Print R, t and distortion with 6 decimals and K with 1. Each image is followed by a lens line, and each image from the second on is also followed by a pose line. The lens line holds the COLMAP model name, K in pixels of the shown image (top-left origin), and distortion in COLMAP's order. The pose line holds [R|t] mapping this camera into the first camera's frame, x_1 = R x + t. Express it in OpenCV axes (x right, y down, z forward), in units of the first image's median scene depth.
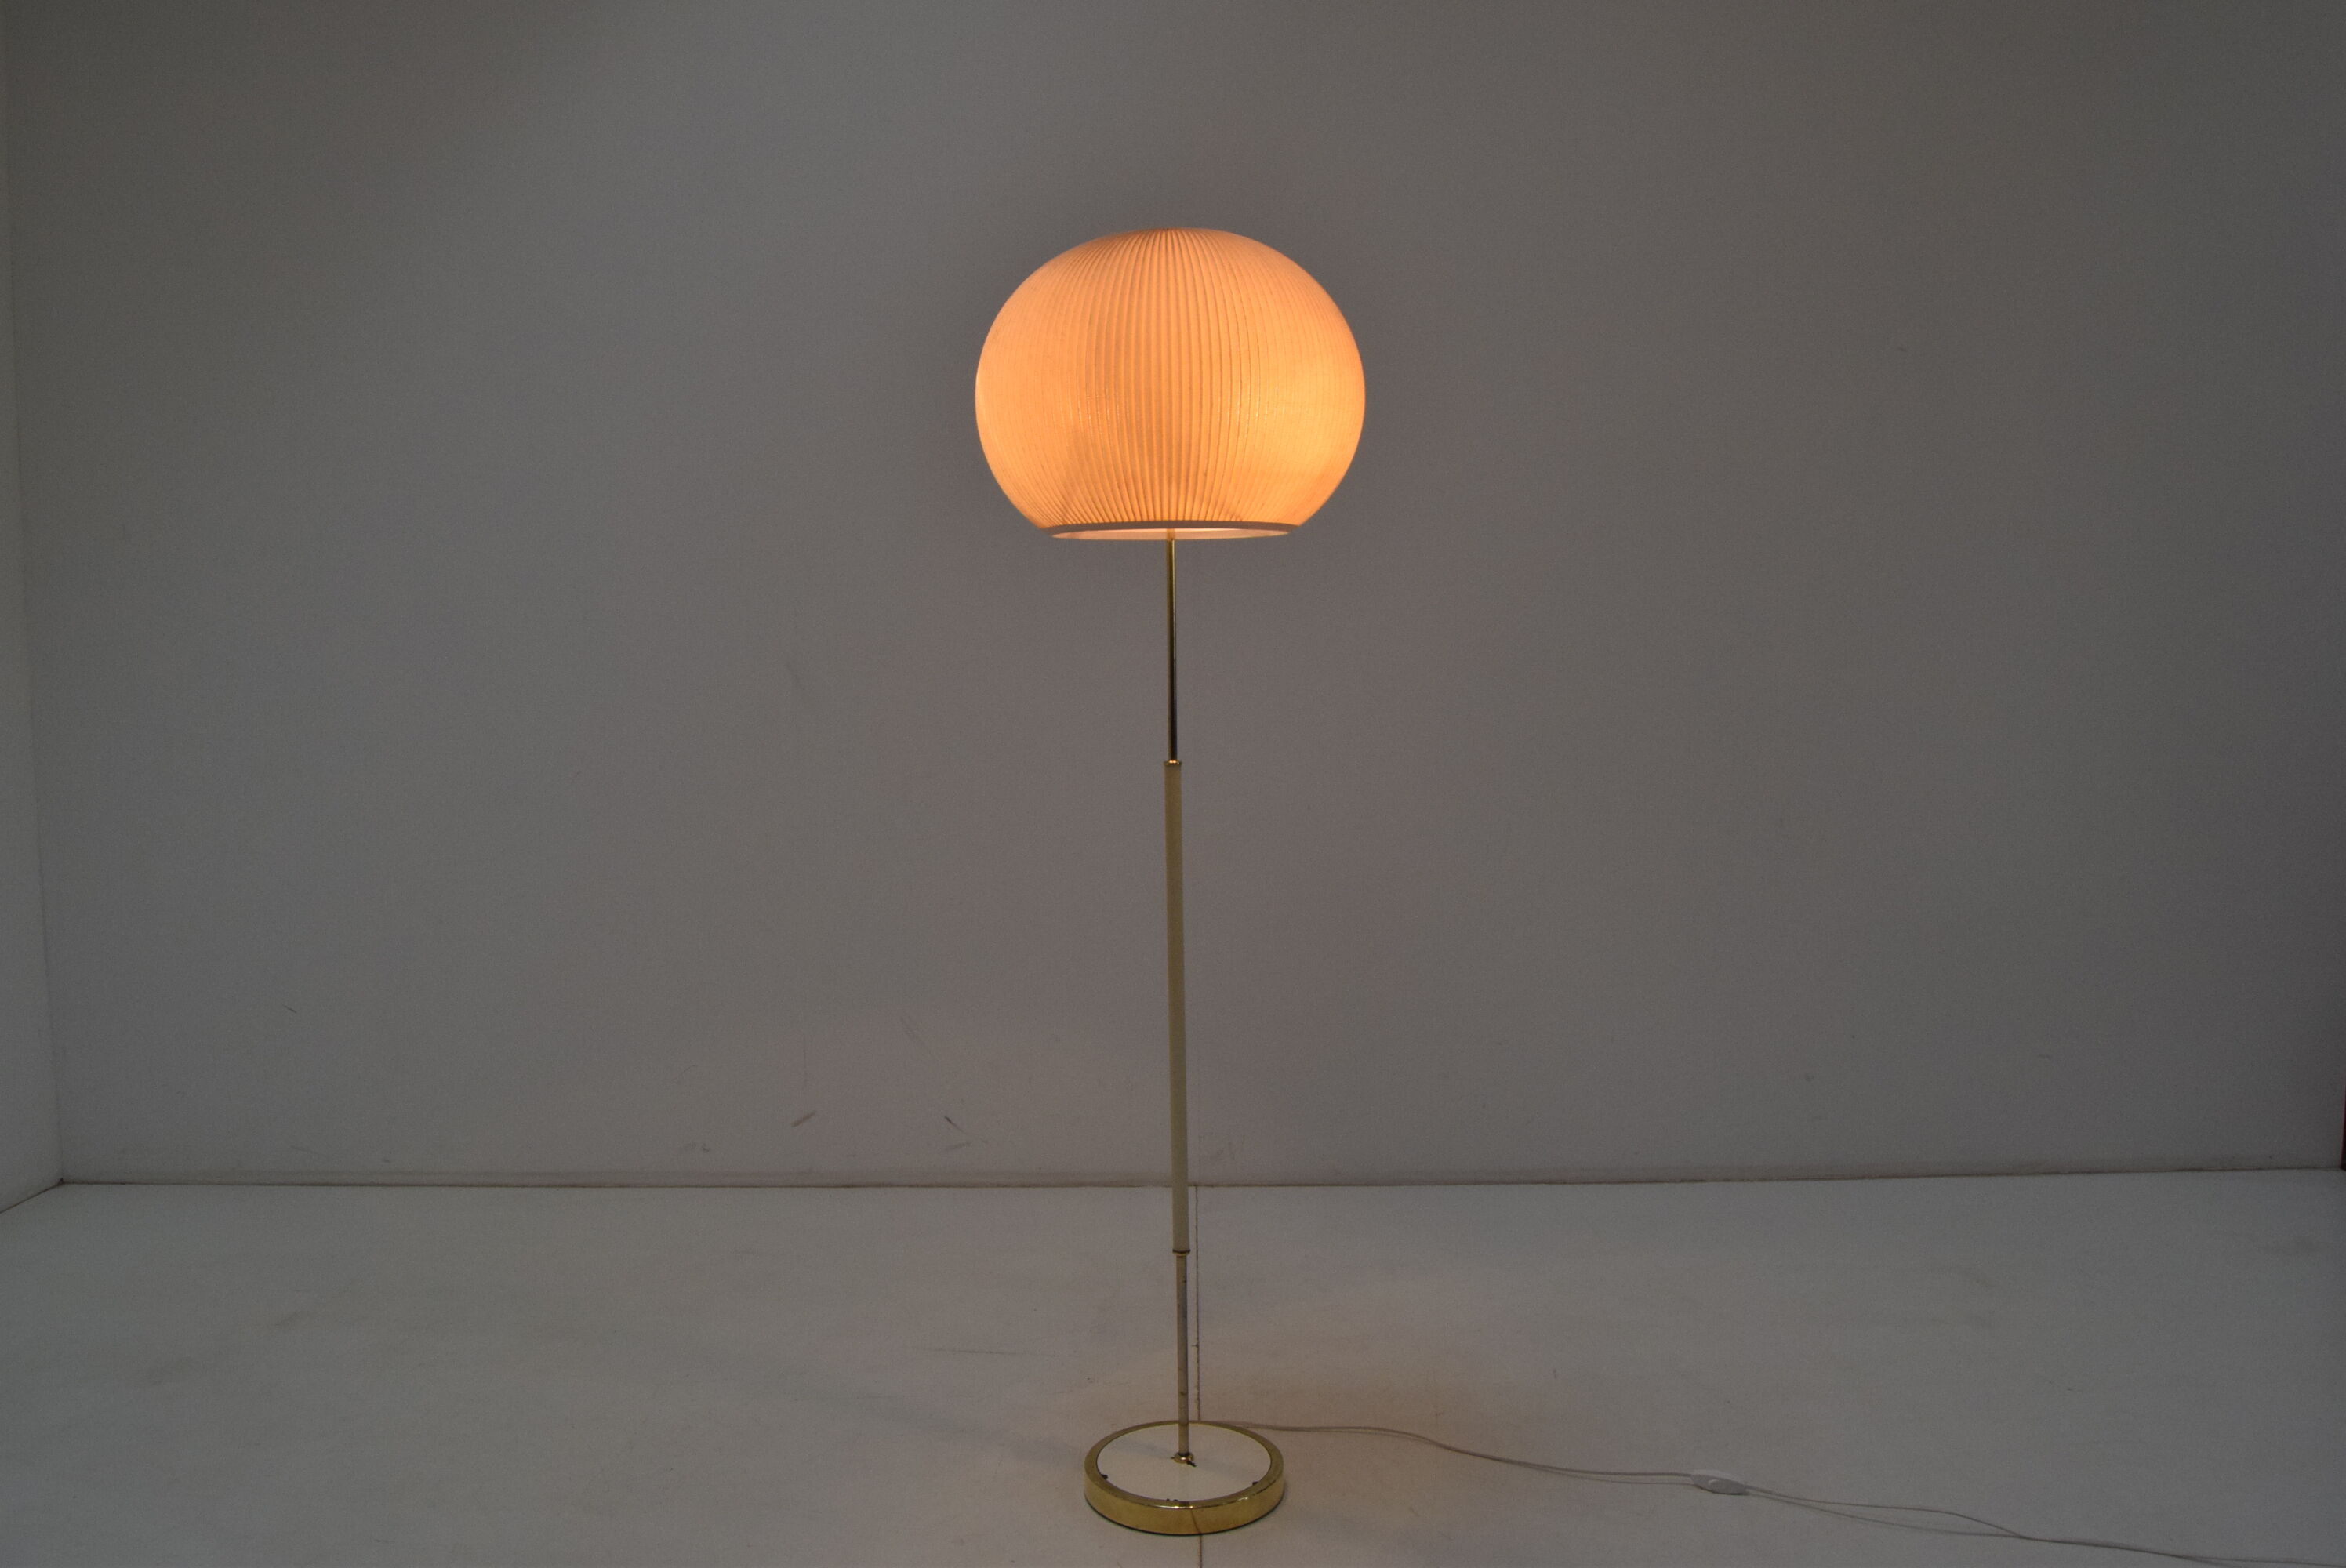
lens RADIAL K [[1848.4, 0, 1169.6], [0, 1848.4, 782.6], [0, 0, 1]] dist [-0.093138, 0.021969]
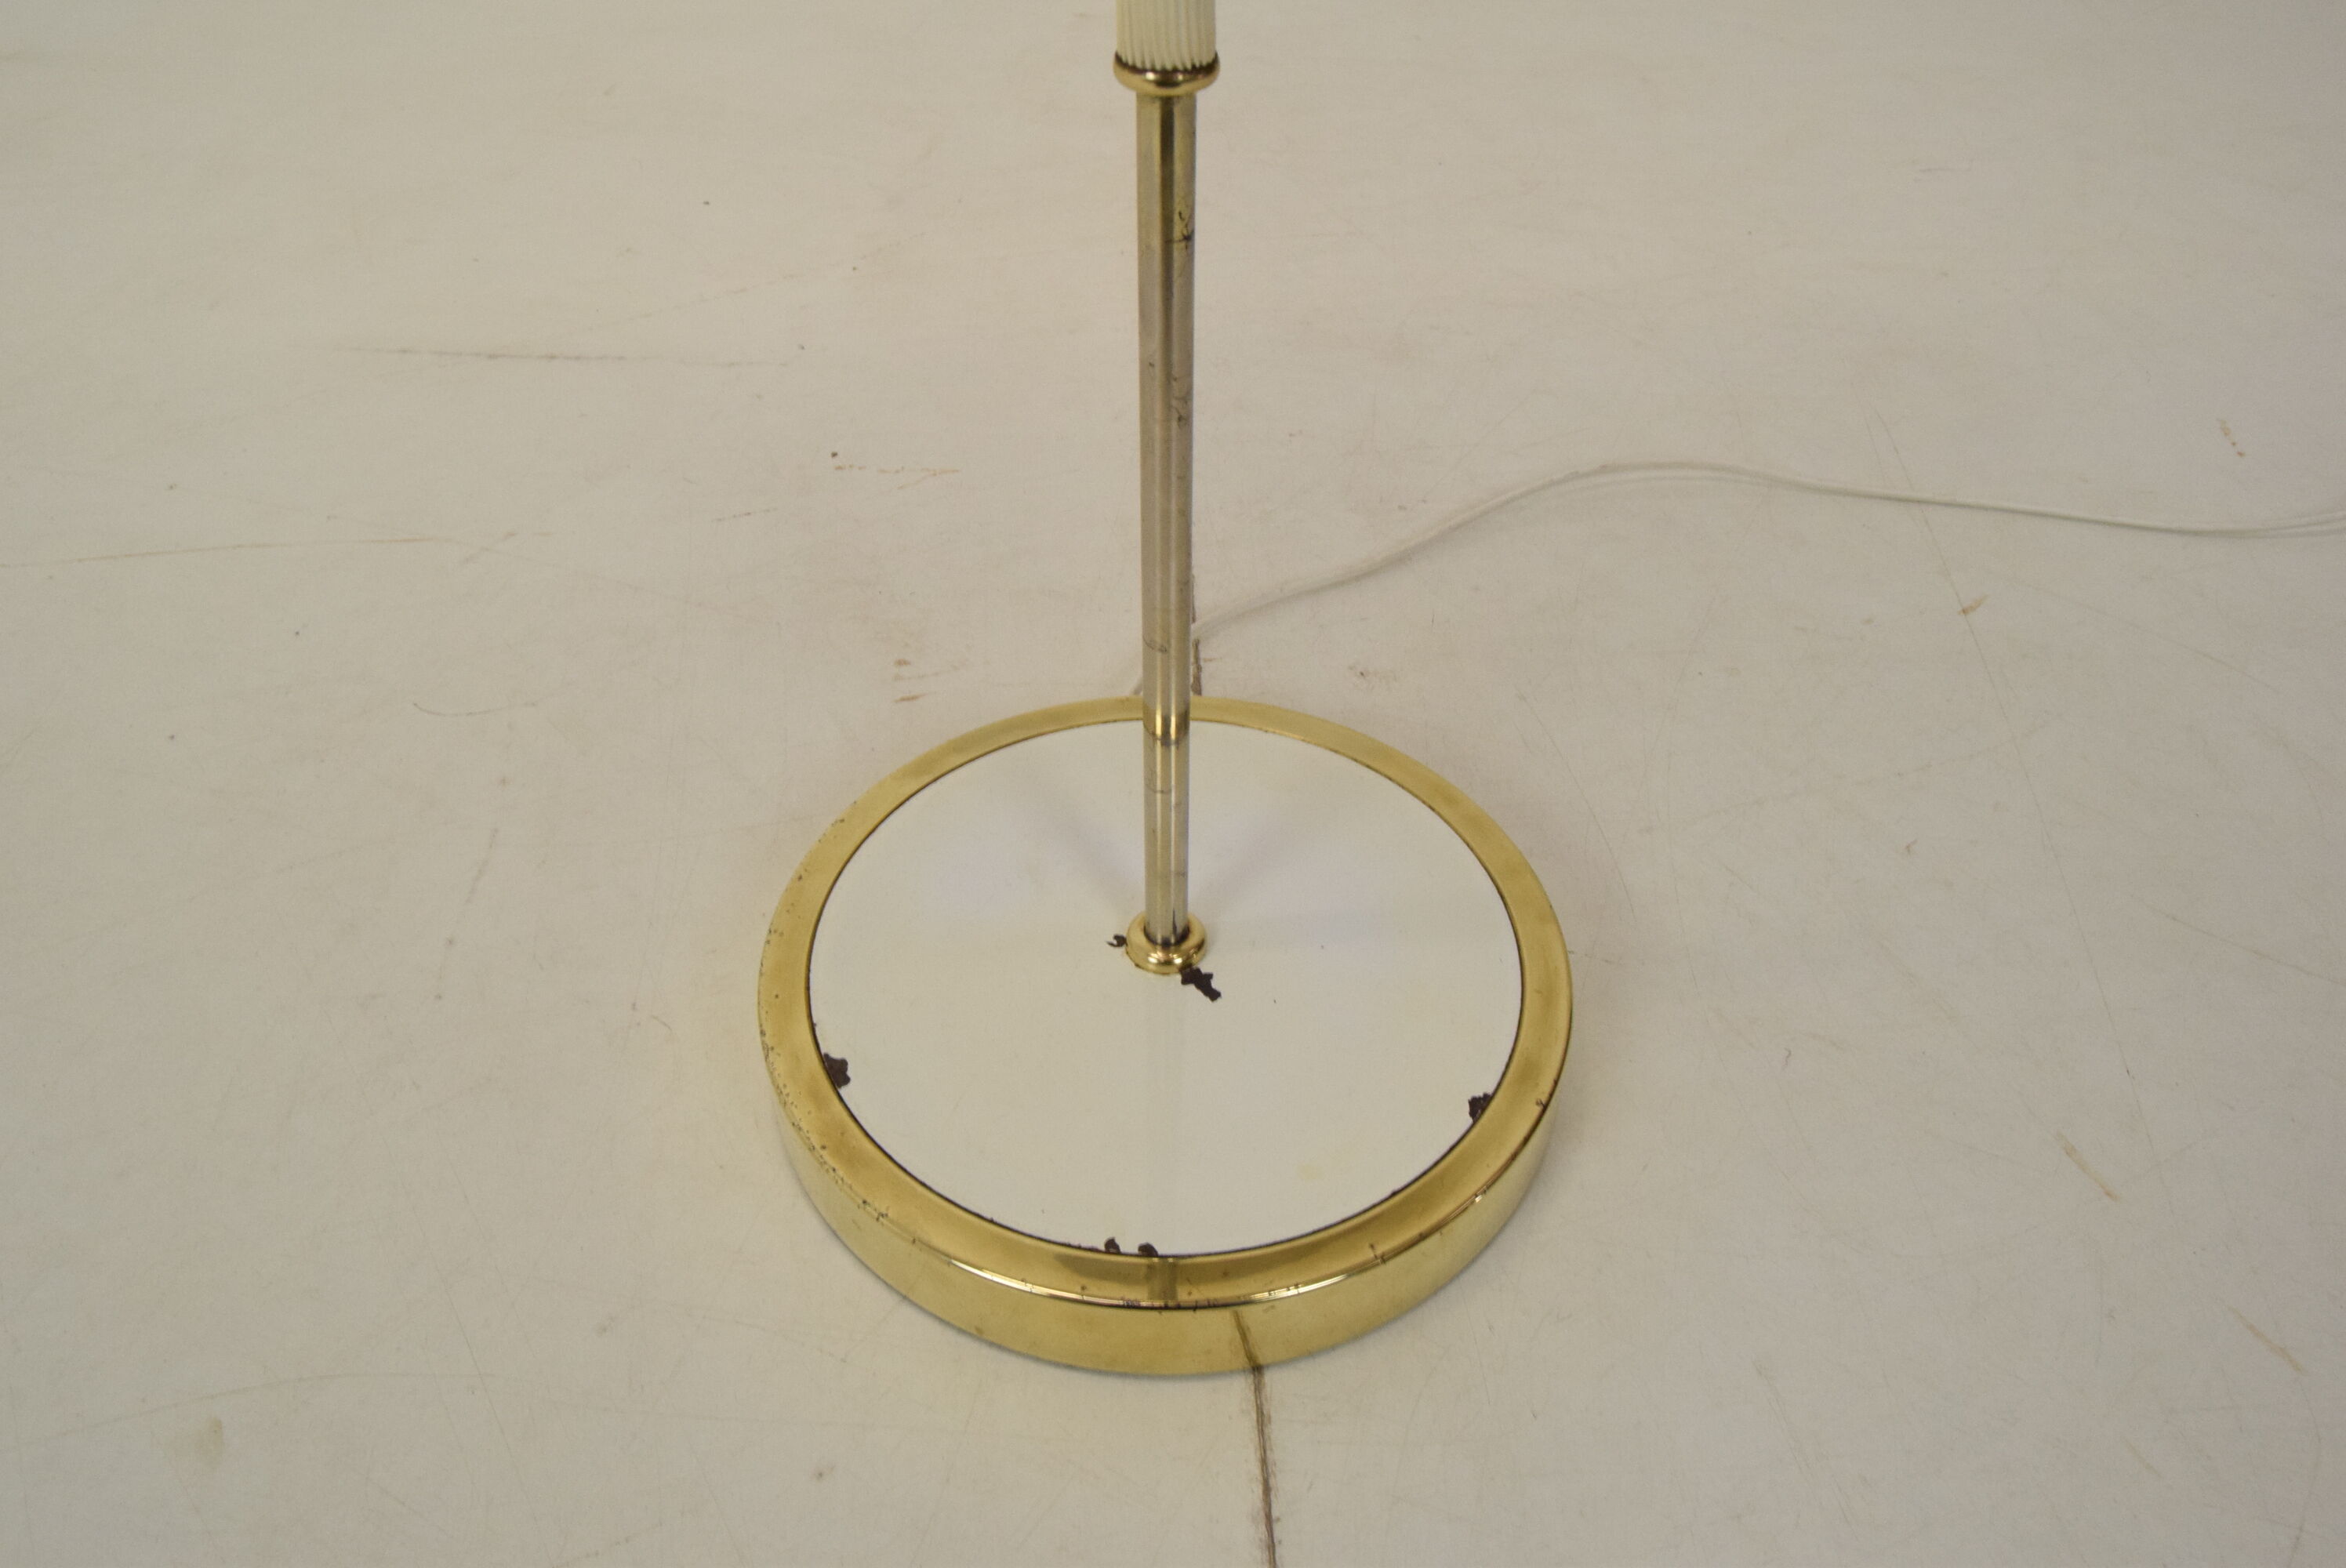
lens RADIAL K [[1848.4, 0, 1186.9], [0, 1848.4, 789.1], [0, 0, 1]] dist [-0.093138, 0.021969]
pose [[0.998096, -0.026277, 0.055798, -0.002949], [-0.013244, 0.792275, 0.610020, 0.205146], [-0.060237, -0.609598, 0.790419, 0.827571]]
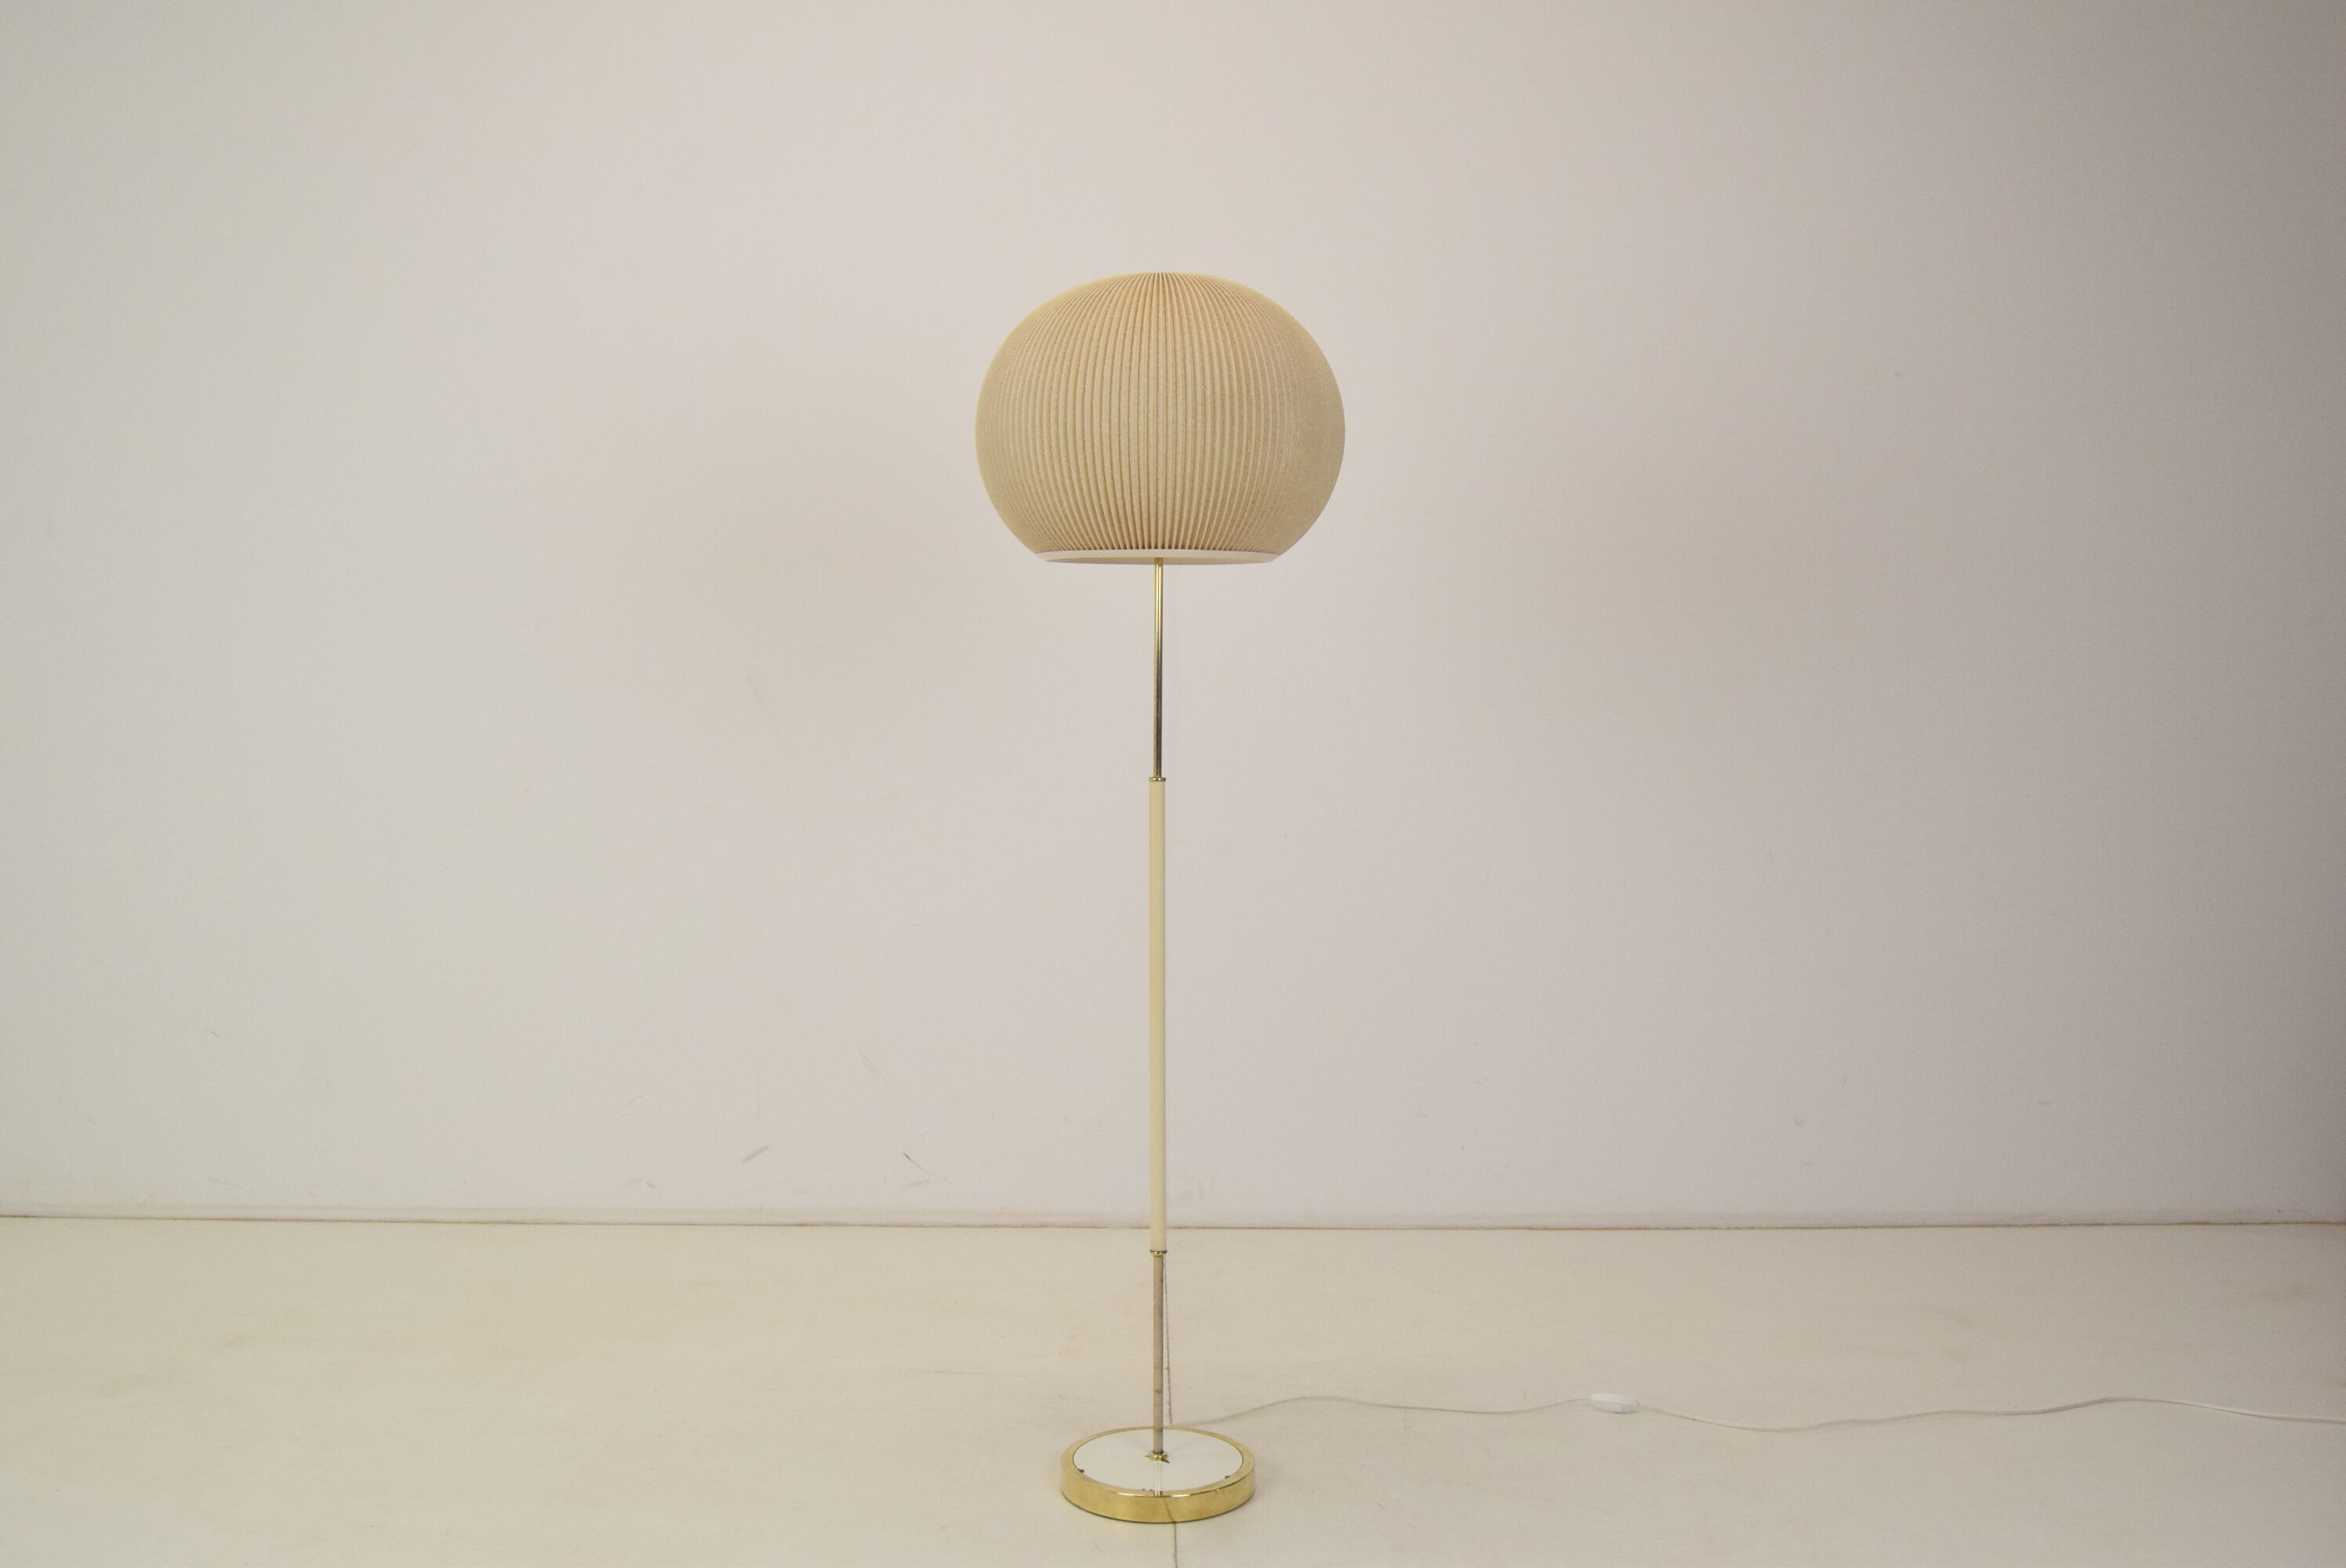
lens RADIAL K [[2210.3, 0, 1173.9], [0, 2210.3, 778.5], [0, 0, 1]] dist [-0.081002, 0.000000]
pose [[0.999582, 0.014731, 0.024877, -0.019817], [-0.014172, 0.999647, -0.022474, 0.016492], [-0.025199, 0.022112, 0.999438, -0.245710]]
